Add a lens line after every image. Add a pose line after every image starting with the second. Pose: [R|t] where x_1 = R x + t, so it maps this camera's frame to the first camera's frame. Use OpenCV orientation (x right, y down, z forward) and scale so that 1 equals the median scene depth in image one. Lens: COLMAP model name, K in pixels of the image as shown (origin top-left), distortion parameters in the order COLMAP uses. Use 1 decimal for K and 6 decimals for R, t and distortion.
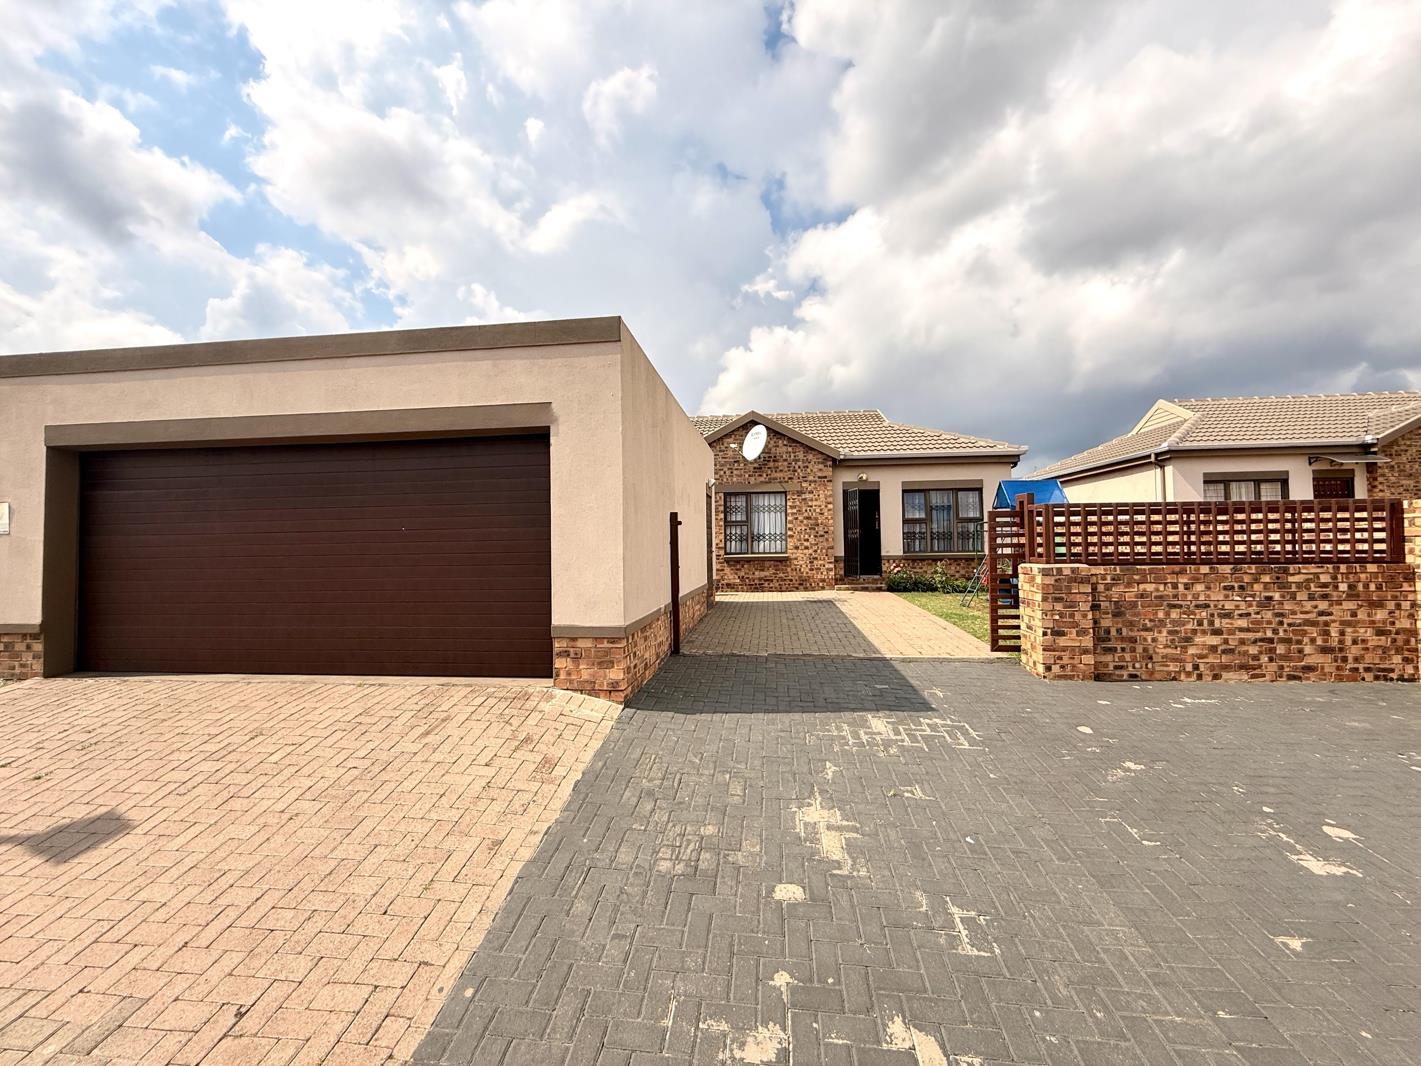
lens RADIAL K [[569.7, 0, 707.1], [0, 569.7, 531.0], [0, 0, 1]] dist [-0.004091, 0.000071]
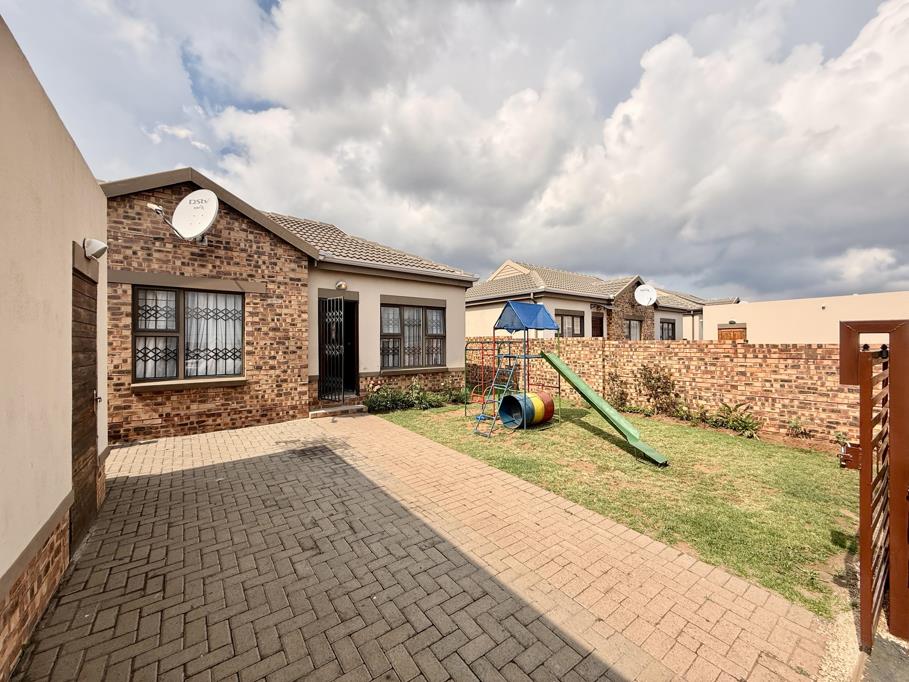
lens RADIAL K [[364.4, 0, 455.3], [0, 364.4, 339.7], [0, 0, 1]] dist [-0.004091, 0.000071]
pose [[0.737929, 0.015979, 0.674690, 0.022941], [-0.022092, 0.999756, 0.000486, -0.014168], [-0.674517, -0.015264, 0.738101, 0.462711]]
